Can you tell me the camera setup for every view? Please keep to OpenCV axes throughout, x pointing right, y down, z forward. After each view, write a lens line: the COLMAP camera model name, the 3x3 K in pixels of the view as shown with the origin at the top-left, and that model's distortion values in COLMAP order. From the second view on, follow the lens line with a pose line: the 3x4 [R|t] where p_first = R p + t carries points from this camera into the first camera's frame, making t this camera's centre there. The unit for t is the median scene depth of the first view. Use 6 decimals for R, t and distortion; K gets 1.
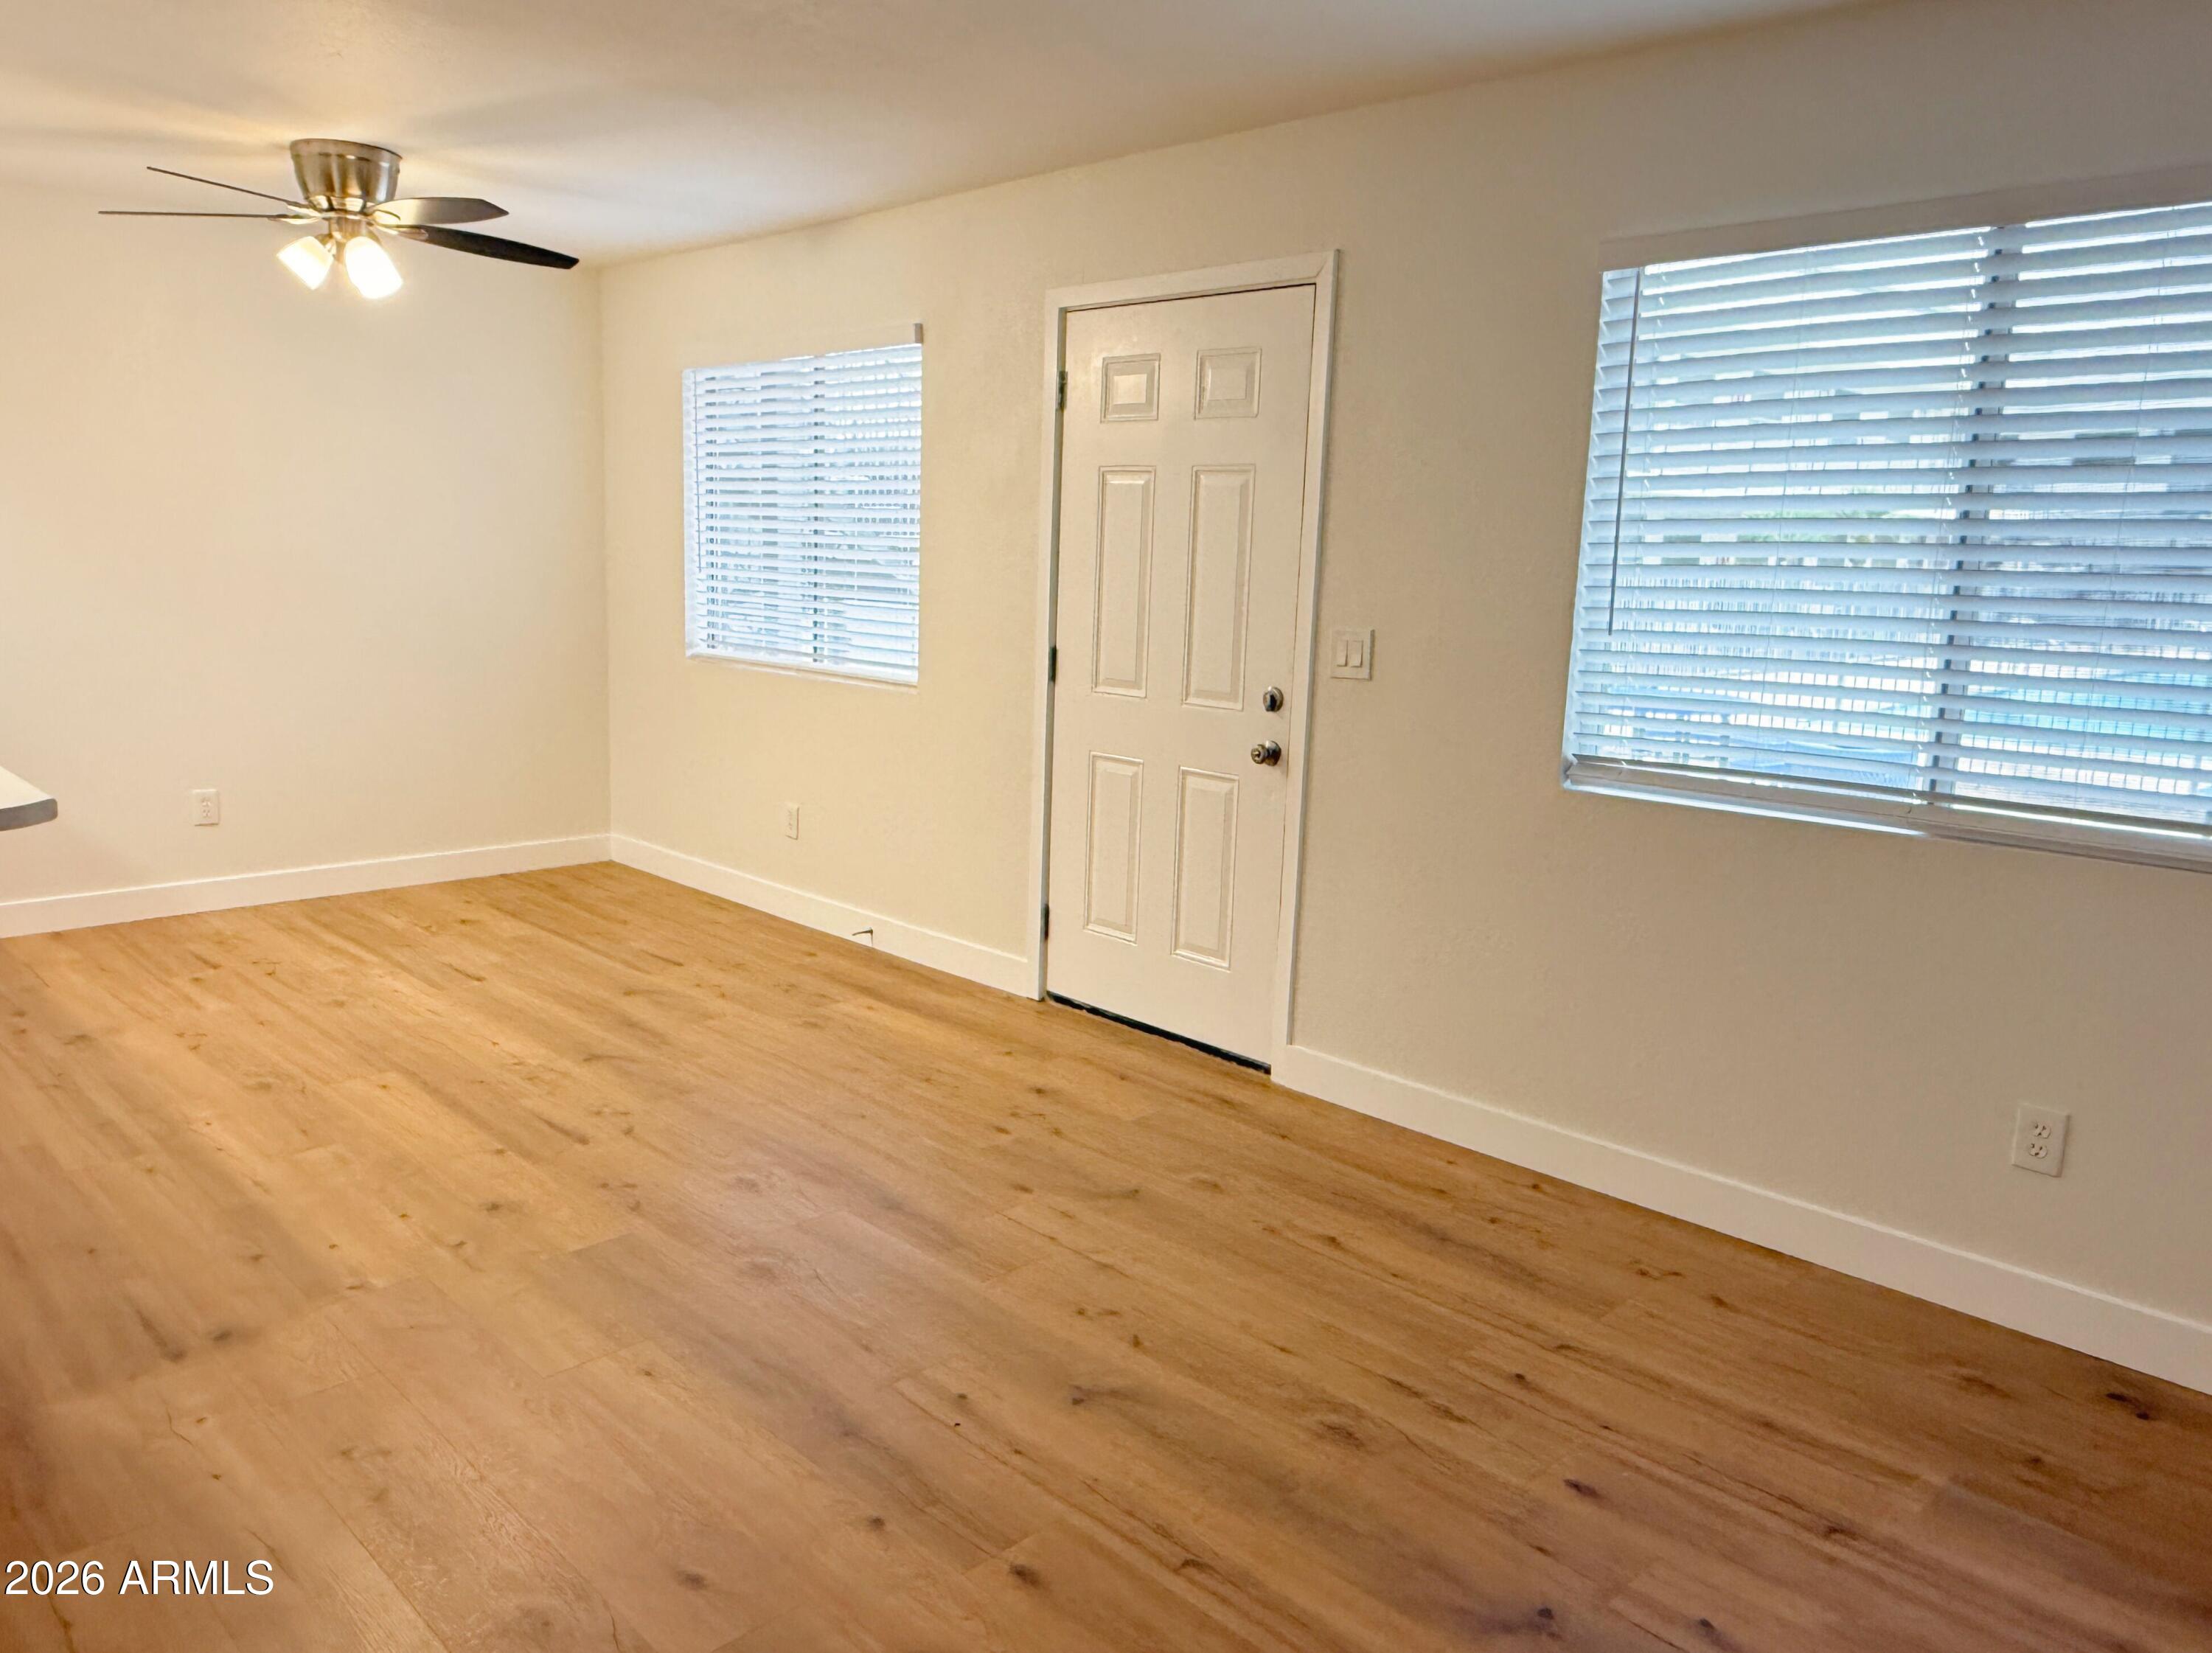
lens RADIAL K [[1535.4, 0, 1107.9], [0, 1535.4, 839.3], [0, 0, 1]] dist [0.005416, -0.003689]
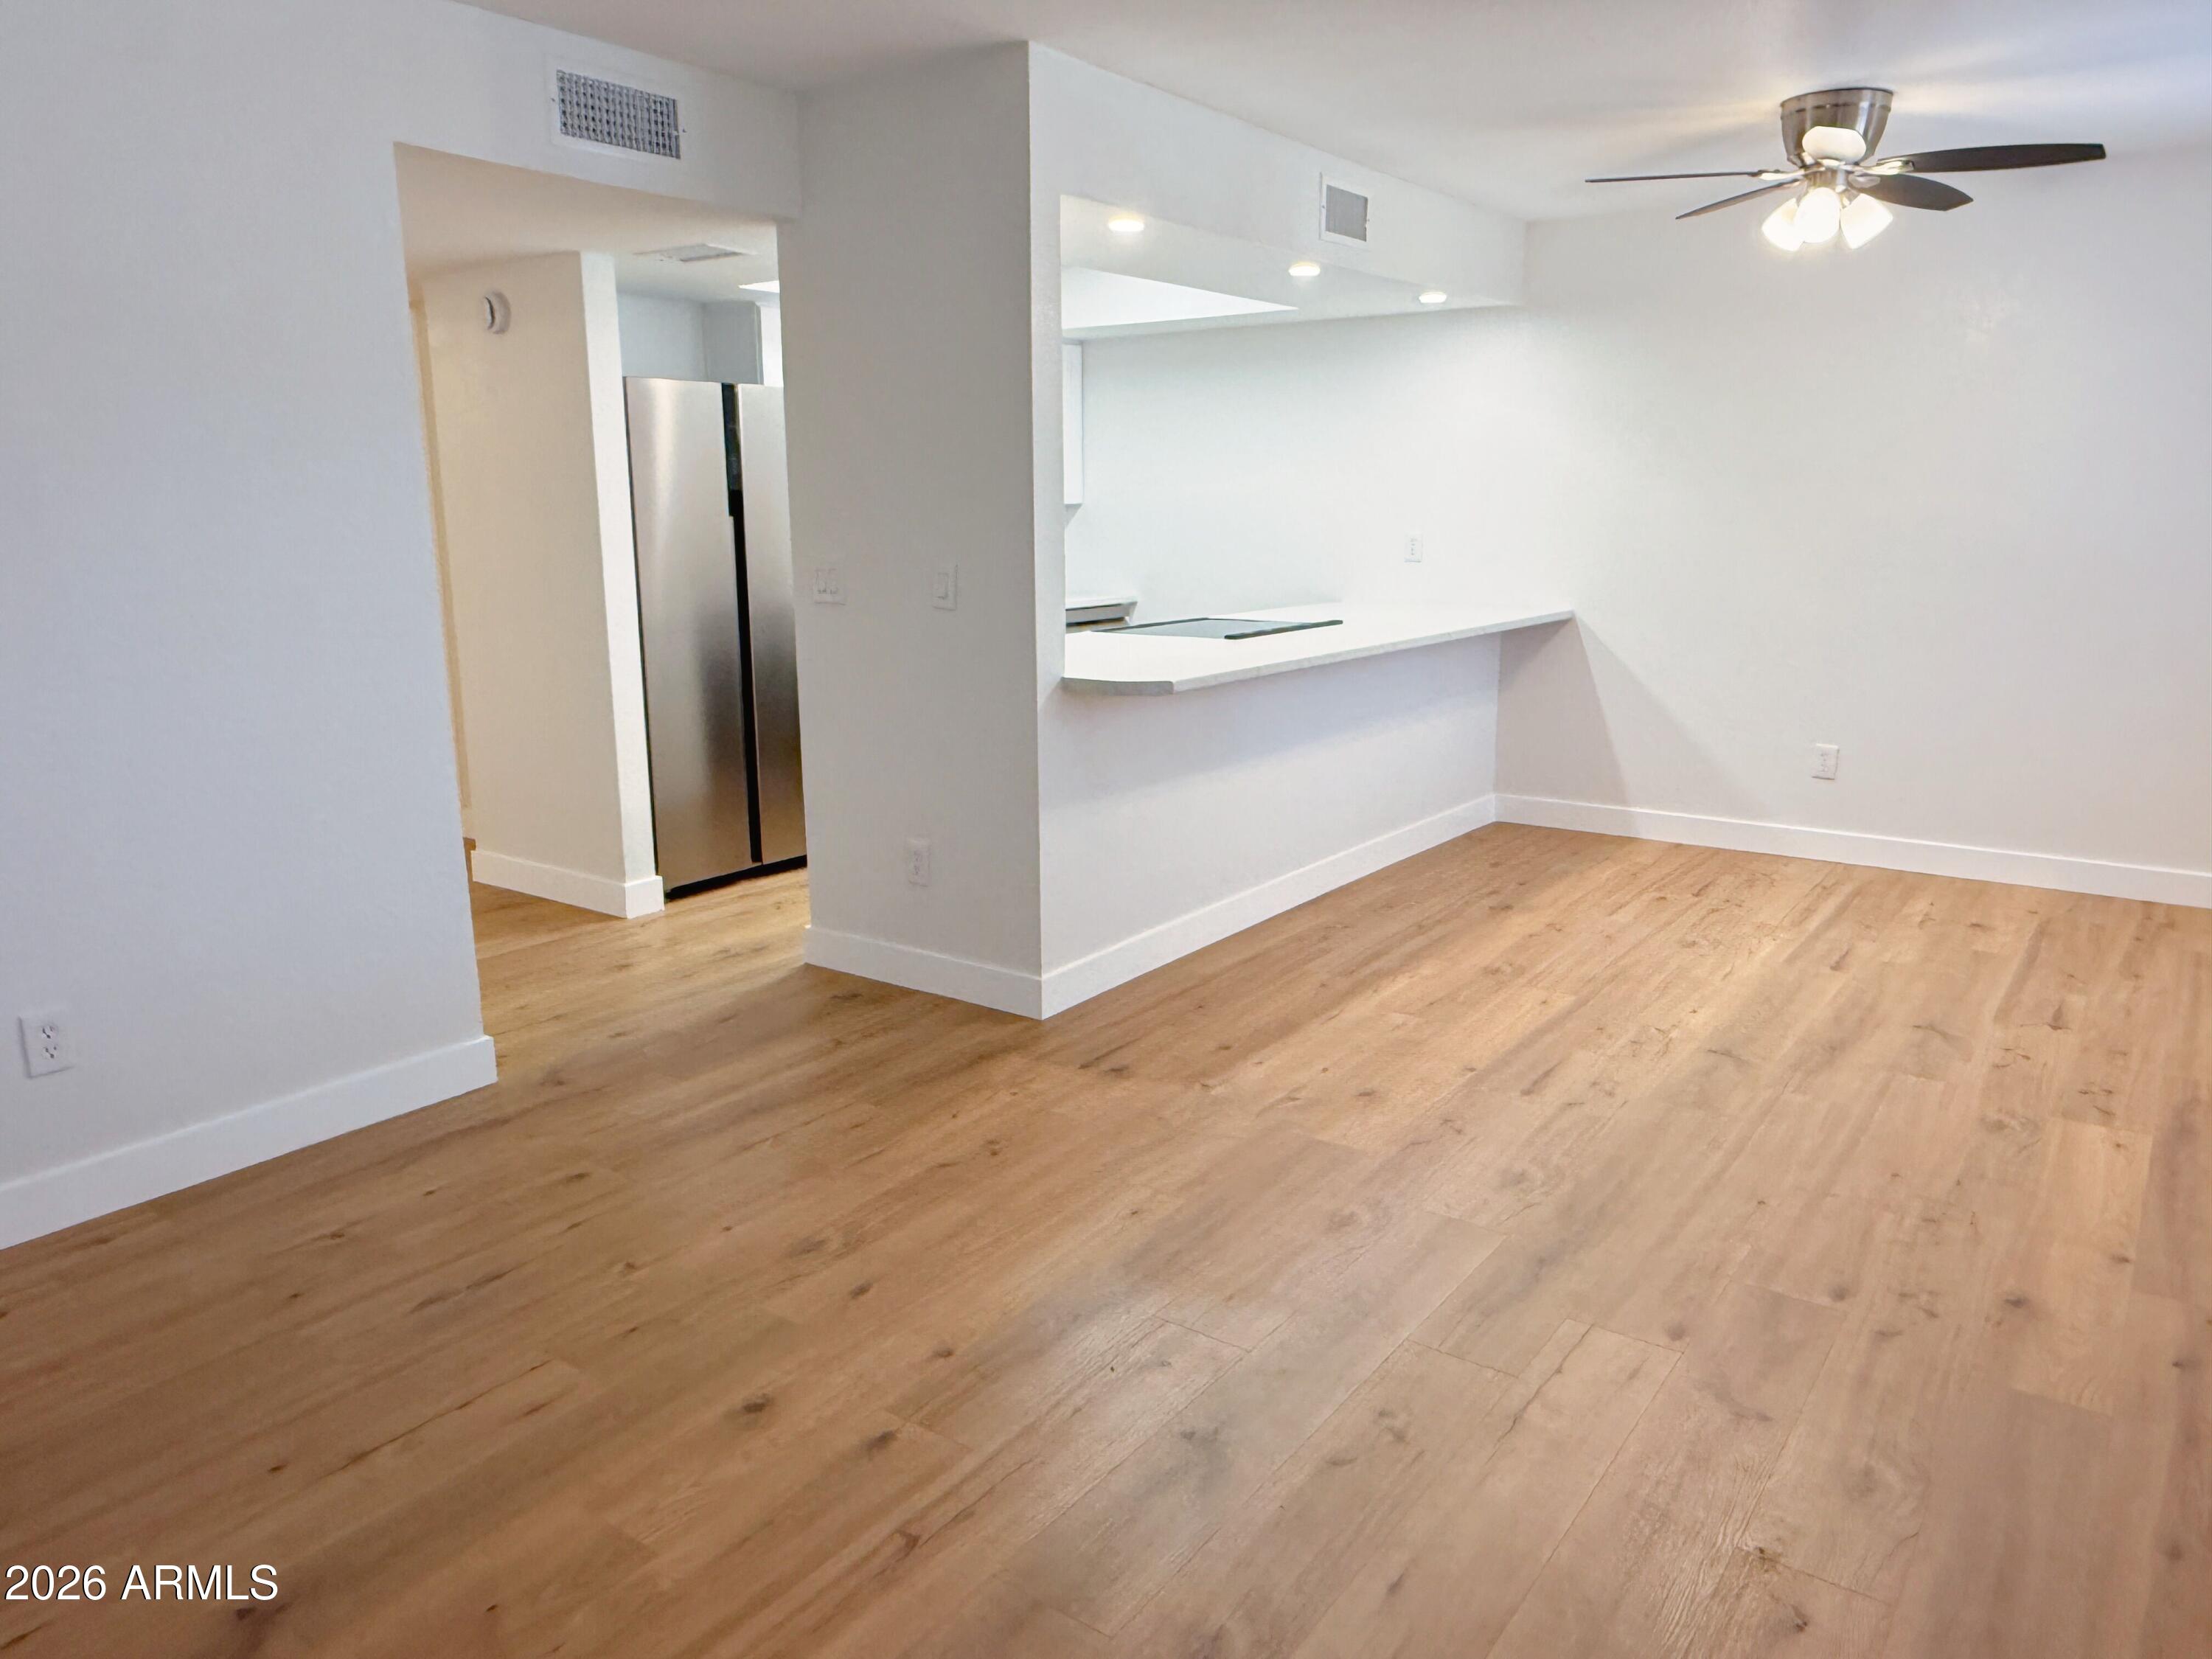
lens RADIAL K [[1535.5, 0, 1110.6], [0, 1535.5, 823.6], [0, 0, 1]] dist [0.005416, -0.003689]
pose [[0.167856, 0.172356, -0.970628, 0.482706], [-0.175612, 0.974077, 0.142599, -0.058895], [0.970044, 0.146518, 0.193772, 0.461903]]
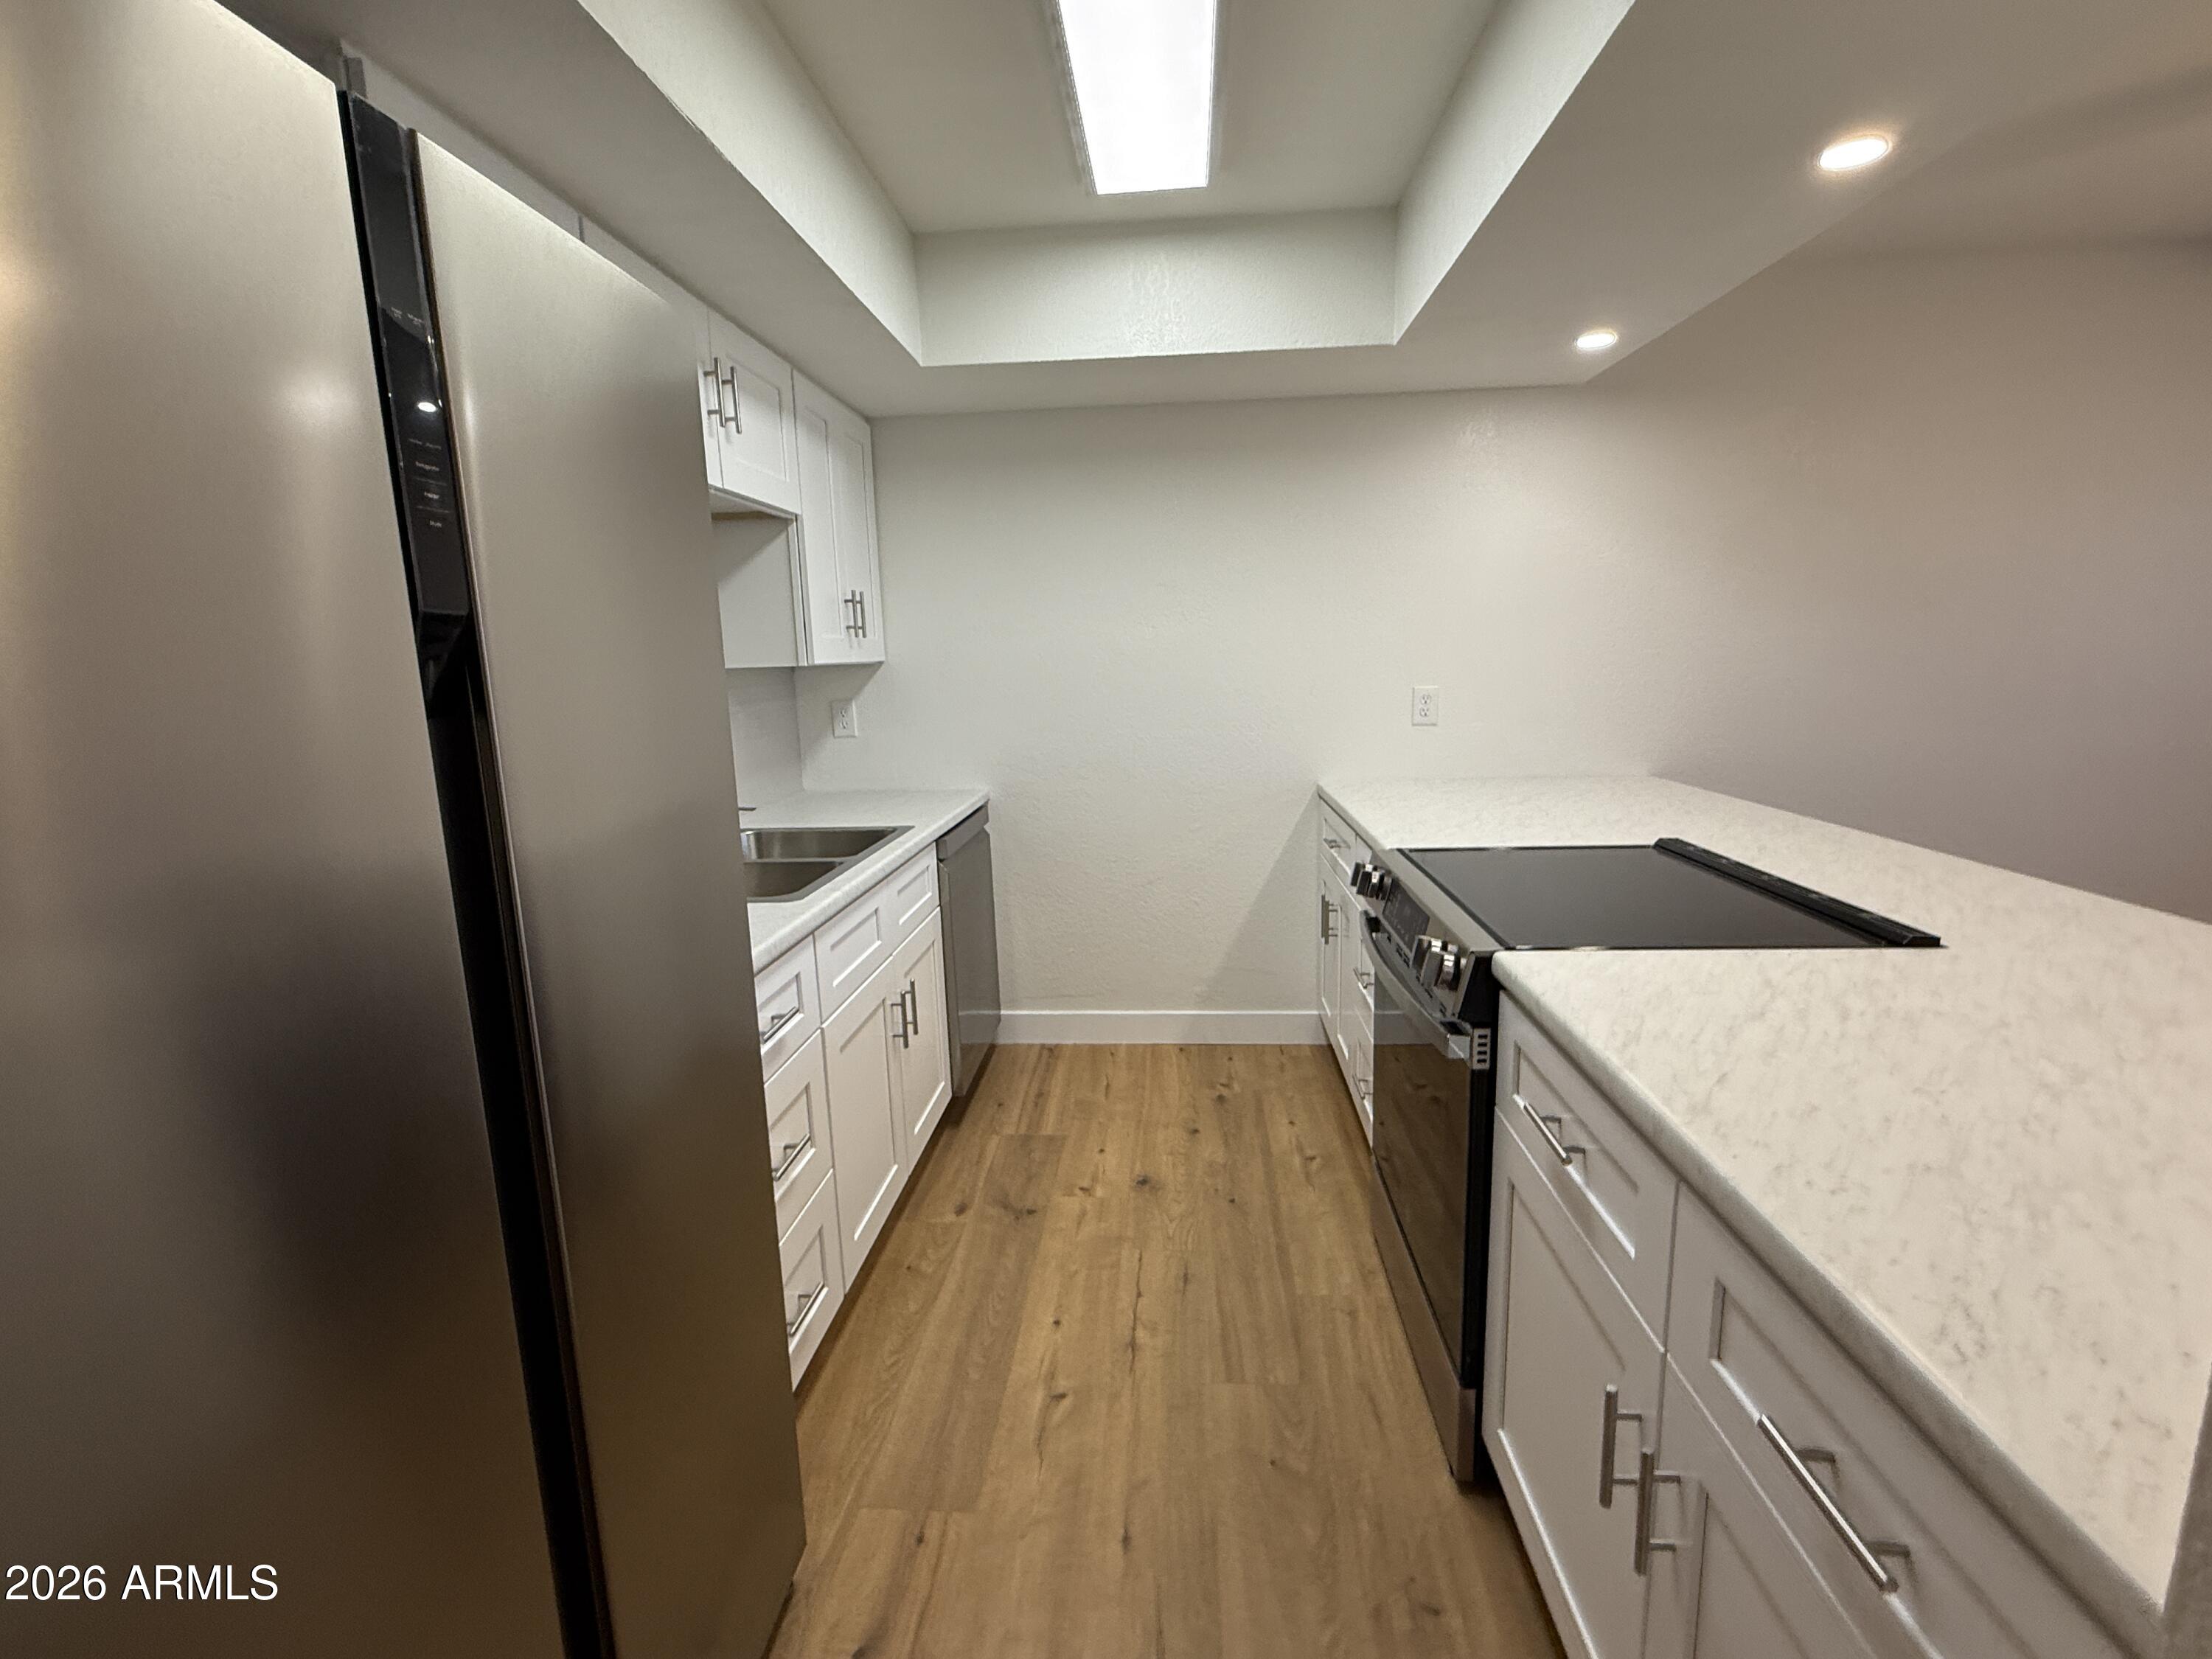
lens RADIAL K [[1003.6, 0, 1104.3], [0, 1003.6, 831.7], [0, 0, 1]] dist [-0.001216, -0.000579]
pose [[0.657803, 0.085695, -0.748299, -0.661413], [-0.097233, 0.994855, 0.028457, -0.067985], [0.746887, 0.054040, 0.662751, 0.329908]]
